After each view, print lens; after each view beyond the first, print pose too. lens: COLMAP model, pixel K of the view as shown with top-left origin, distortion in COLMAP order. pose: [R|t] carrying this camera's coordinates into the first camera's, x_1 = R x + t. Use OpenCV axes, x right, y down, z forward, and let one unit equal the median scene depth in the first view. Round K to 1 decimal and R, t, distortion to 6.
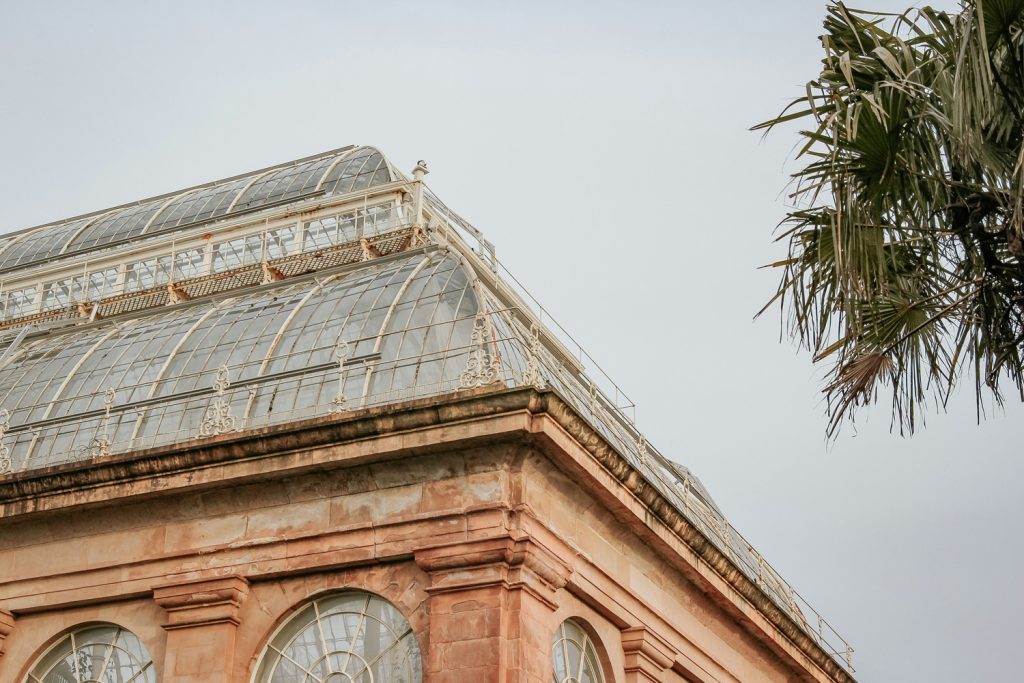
lens RADIAL K [[1710.9, 0, 512.0], [0, 1710.9, 341.5], [0, 0, 1]] dist [-0.021348, 0.043560]
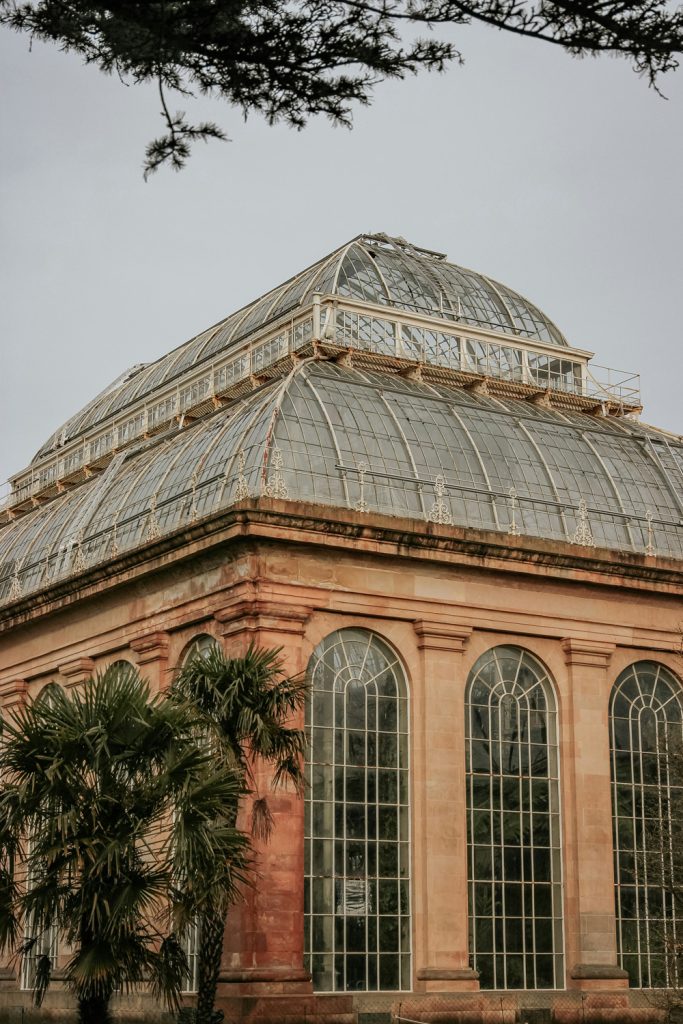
lens RADIAL K [[1710.9, 0, 341.5], [0, 1710.9, 512.0], [0, 0, 1]] dist [-0.021348, 0.043560]
pose [[0.859693, -0.162923, -0.484132, 0.809787], [0.258572, 0.956173, 0.137380, -0.153566], [0.440532, -0.243288, 0.864143, -0.317881]]
